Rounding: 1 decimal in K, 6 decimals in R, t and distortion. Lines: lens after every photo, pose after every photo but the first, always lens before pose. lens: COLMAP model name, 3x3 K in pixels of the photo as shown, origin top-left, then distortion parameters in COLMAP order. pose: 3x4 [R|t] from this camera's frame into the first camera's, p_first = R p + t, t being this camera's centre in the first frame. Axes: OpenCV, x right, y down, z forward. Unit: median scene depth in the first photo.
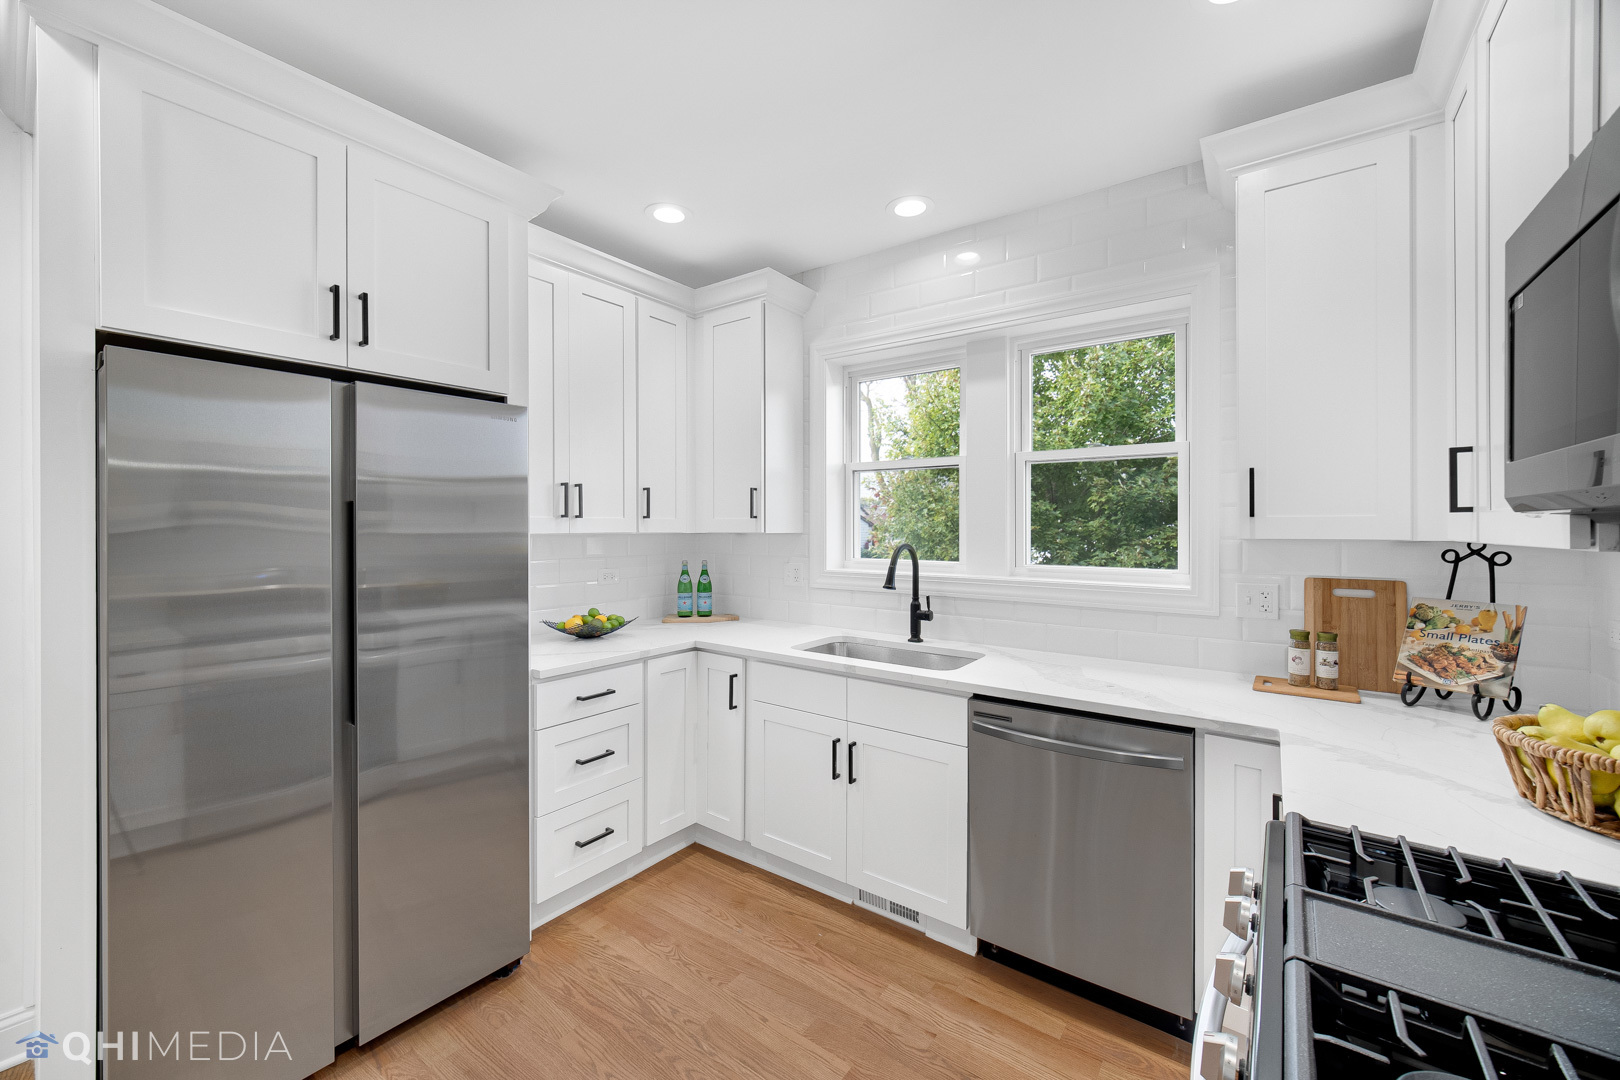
lens RADIAL K [[638.1, 0, 807.7], [0, 638.1, 525.4], [0, 0, 1]] dist [0.000110, -0.000735]
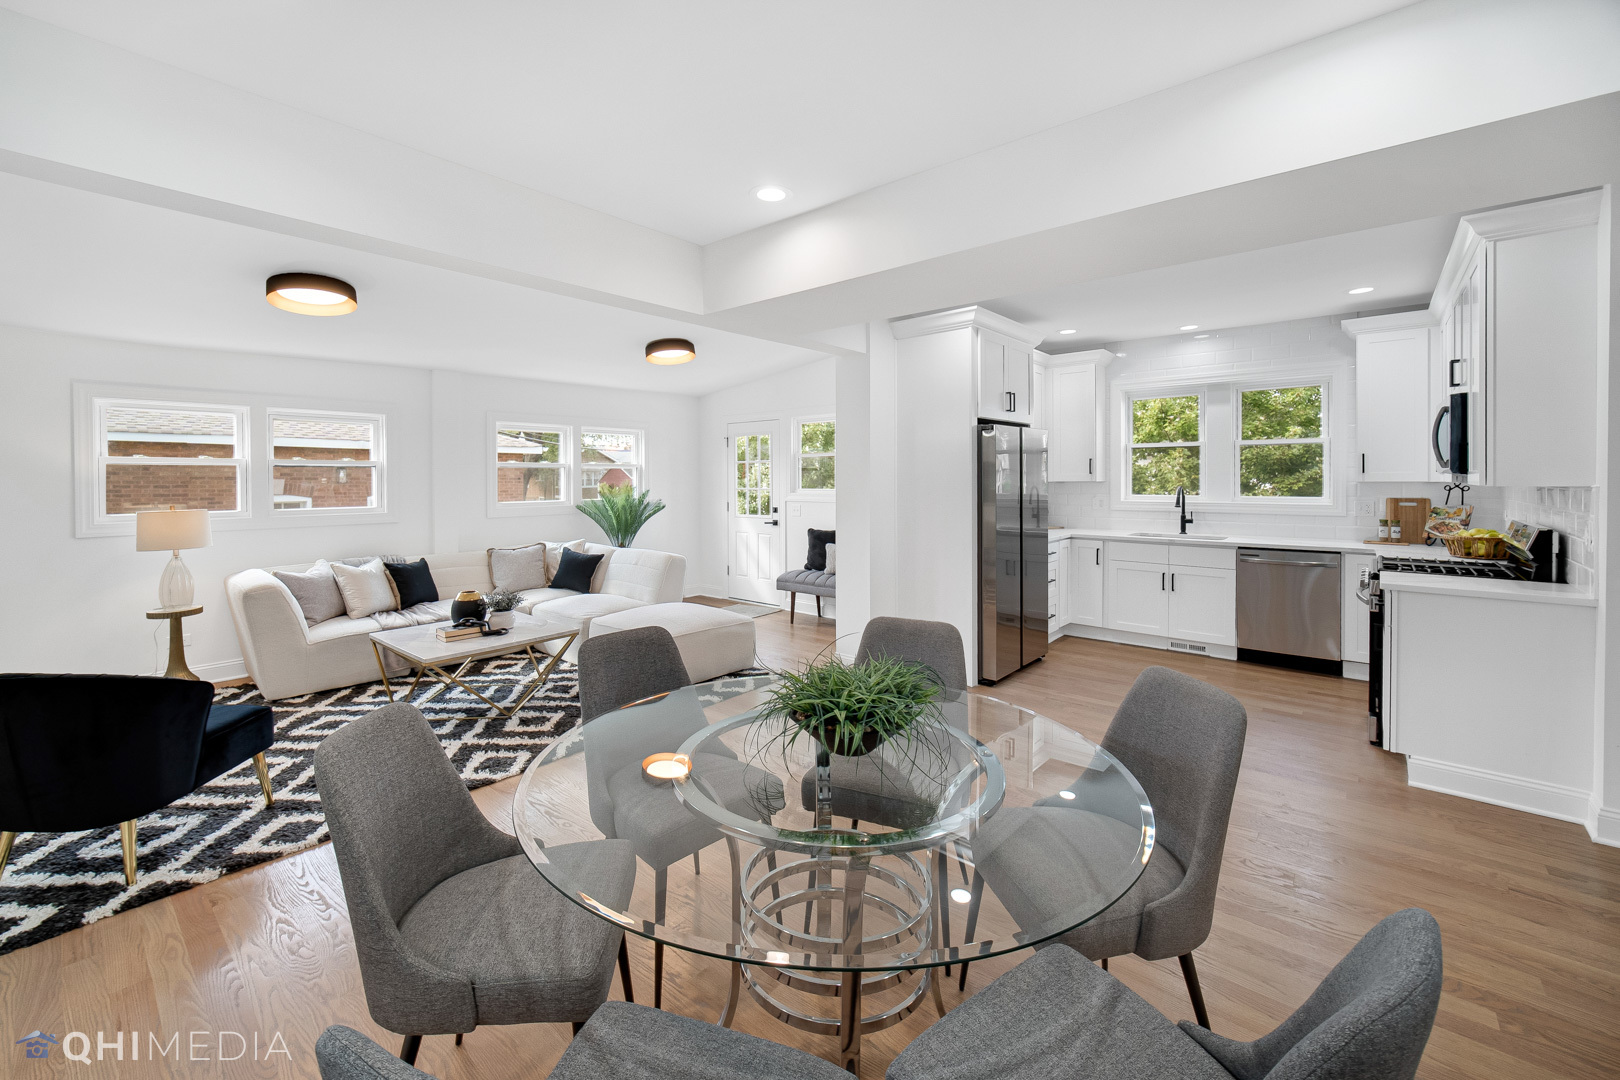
lens RADIAL K [[638.1, 0, 813.6], [0, 638.1, 487.6], [0, 0, 1]] dist [0.000110, -0.000735]
pose [[0.997300, -0.006330, -0.073166, -1.125477], [0.007535, 0.999840, 0.016205, -0.010397], [0.073052, -0.016712, 0.997188, -1.461436]]
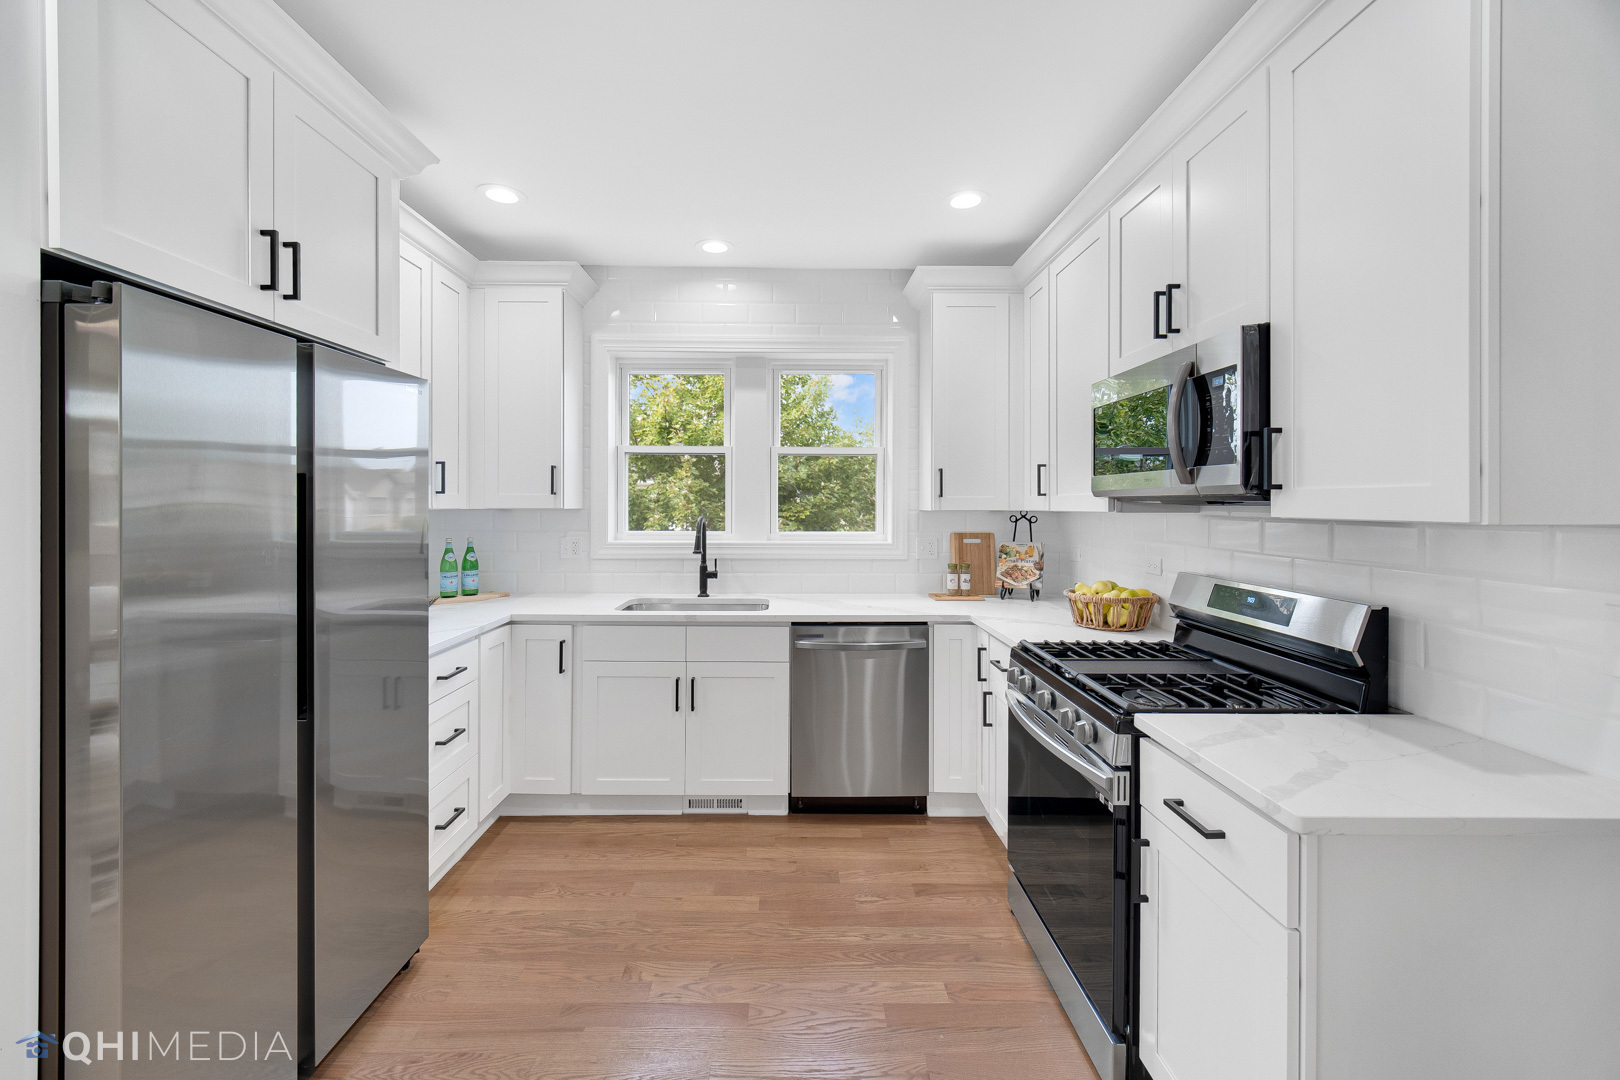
lens RADIAL K [[638.1, 0, 795.4], [0, 638.1, 502.1], [0, 0, 1]] dist [0.000110, -0.000735]
pose [[0.804395, 0.001912, 0.594091, -0.548492], [-0.002285, 0.999997, -0.000124, 0.000528], [-0.594090, -0.001258, 0.804398, -0.118473]]
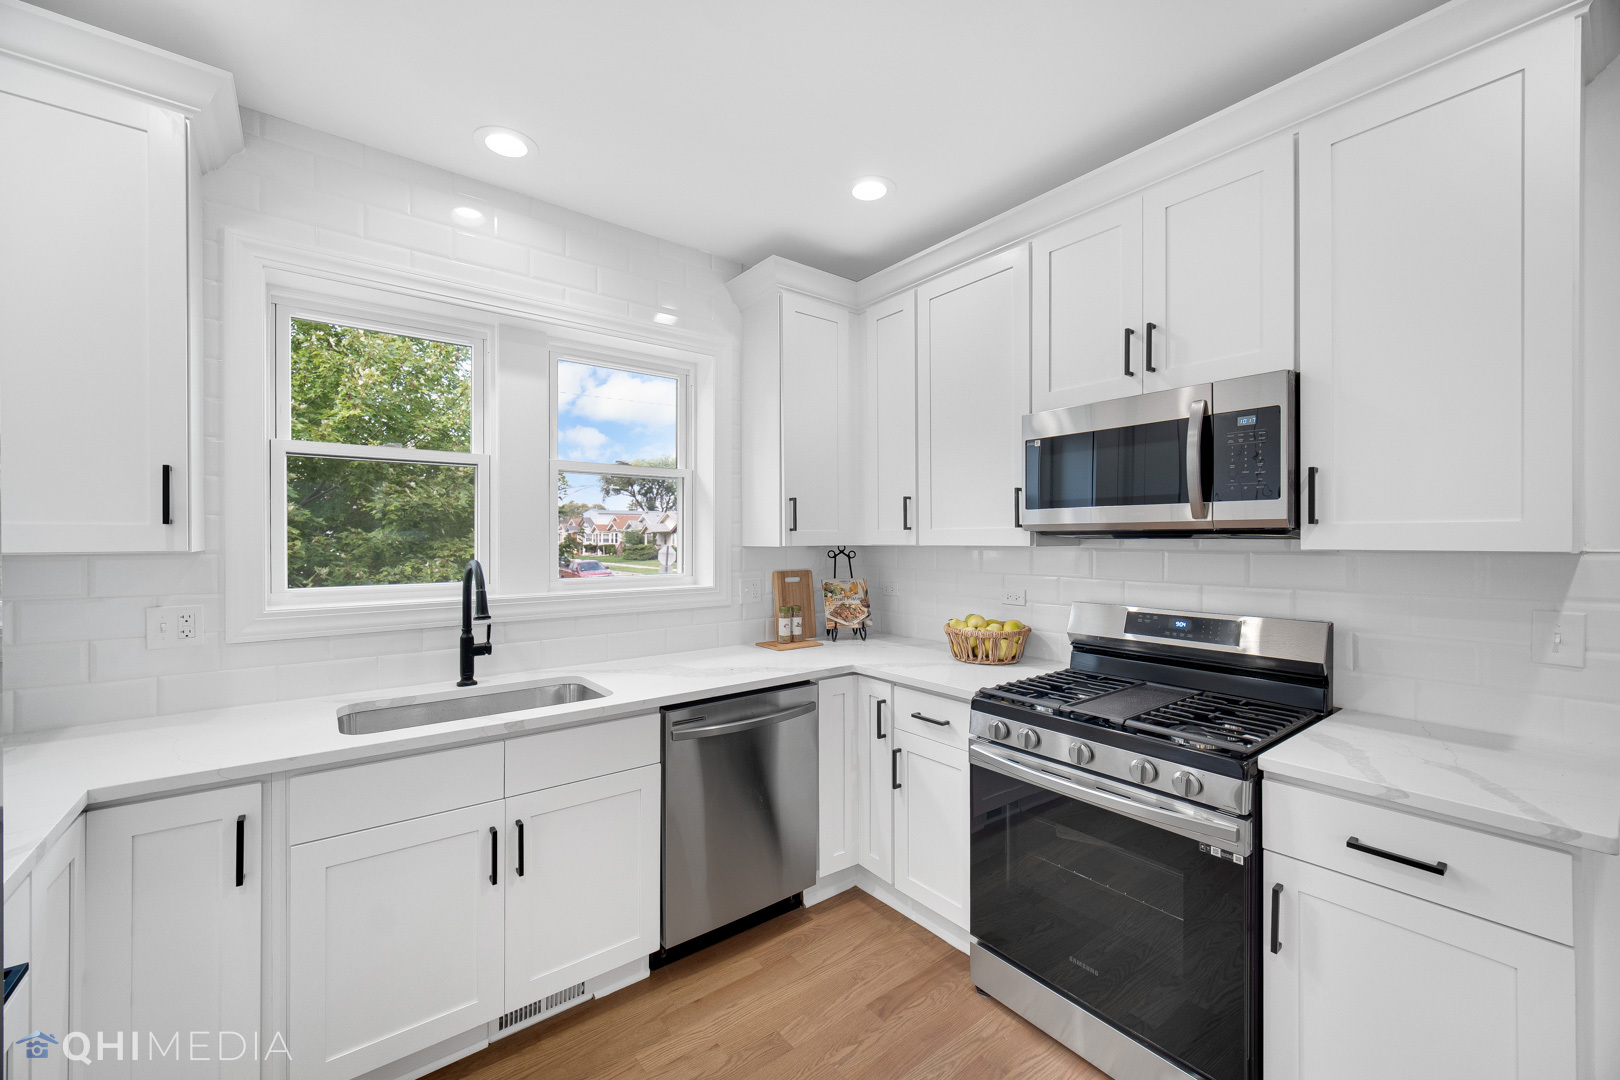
lens RADIAL K [[638.1, 0, 801.0], [0, 638.1, 537.2], [0, 0, 1]] dist [0.000110, -0.000735]
pose [[0.283337, -0.001711, 0.959019, -0.617493], [0.001569, 0.999998, 0.001321, -0.000815], [-0.959019, 0.001130, 0.283339, 0.501091]]
